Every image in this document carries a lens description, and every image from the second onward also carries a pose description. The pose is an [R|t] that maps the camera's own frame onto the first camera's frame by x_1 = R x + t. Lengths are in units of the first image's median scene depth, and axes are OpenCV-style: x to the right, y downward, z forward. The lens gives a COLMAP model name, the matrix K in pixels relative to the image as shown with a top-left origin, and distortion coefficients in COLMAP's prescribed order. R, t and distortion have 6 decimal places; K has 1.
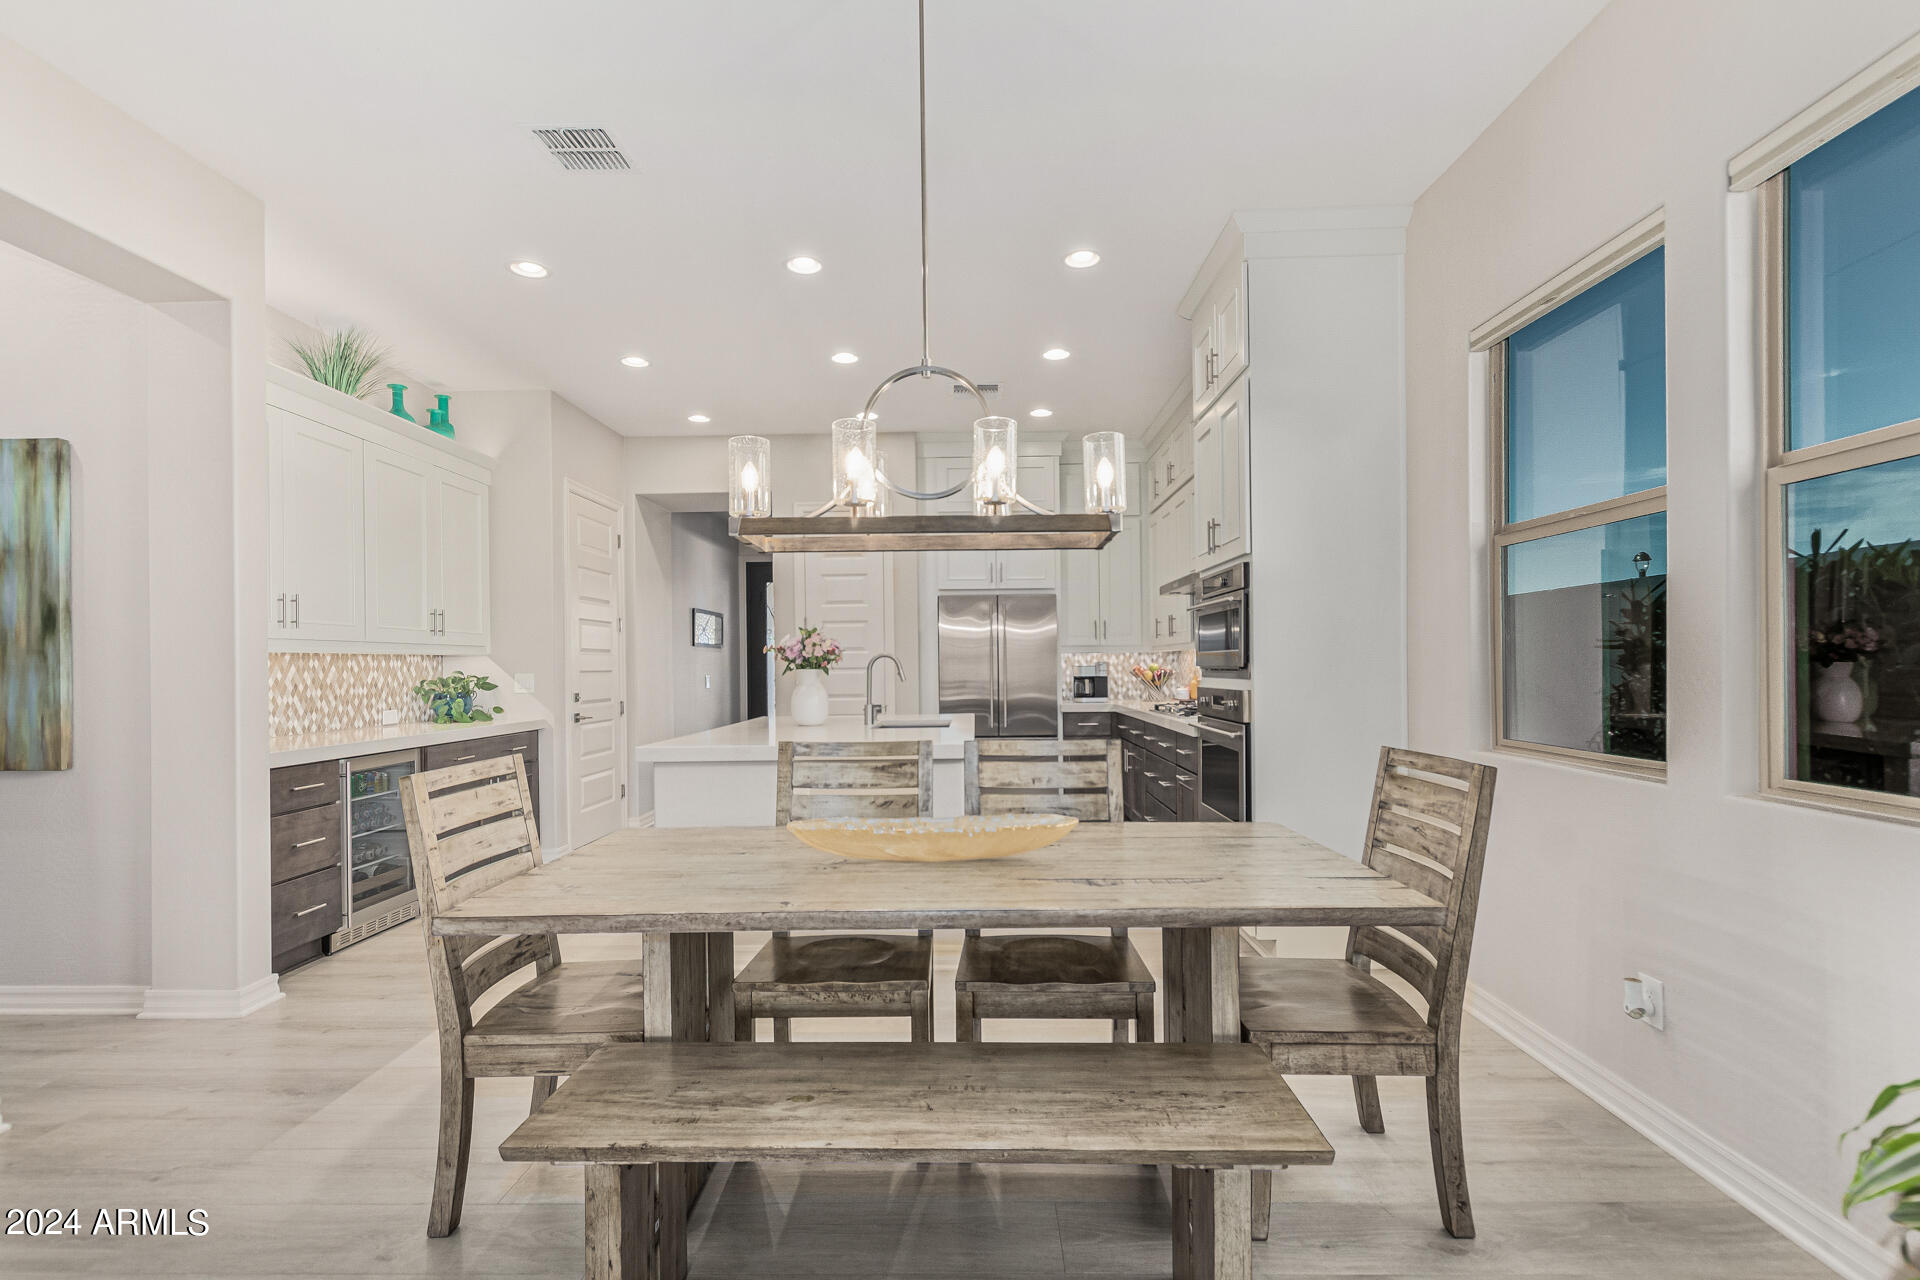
lens RADIAL K [[892.9, 0, 957.2], [0, 892.9, 654.9], [0, 0, 1]] dist [0.001780, -0.001863]
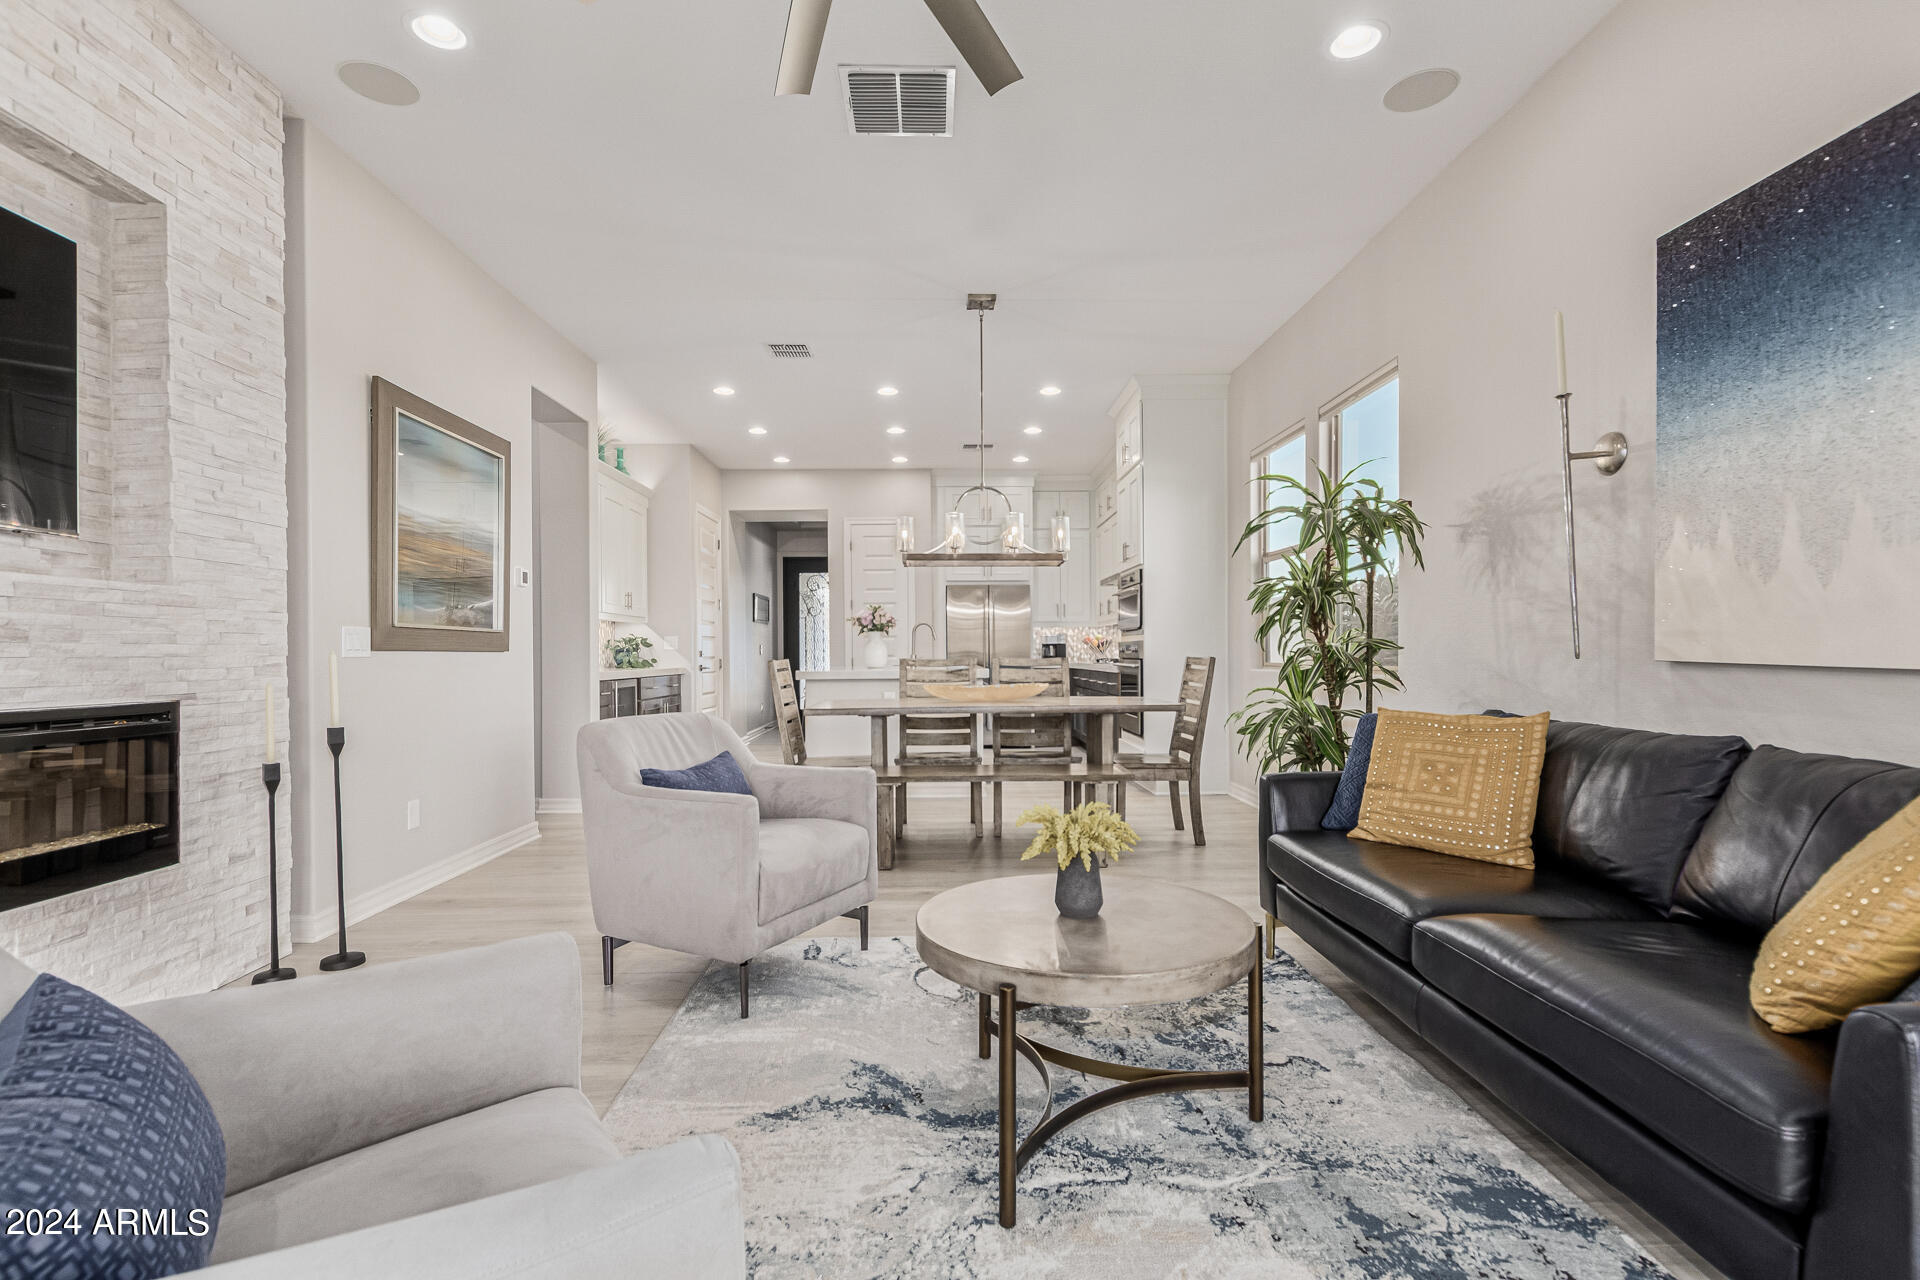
lens RADIAL K [[892.9, 0, 963.0], [0, 892.9, 651.2], [0, 0, 1]] dist [0.001780, -0.001863]
pose [[0.998935, 0.005140, 0.045861, -0.072495], [-0.005468, 0.999960, 0.007030, 0.032399], [-0.045823, -0.007273, 0.998923, -0.491645]]
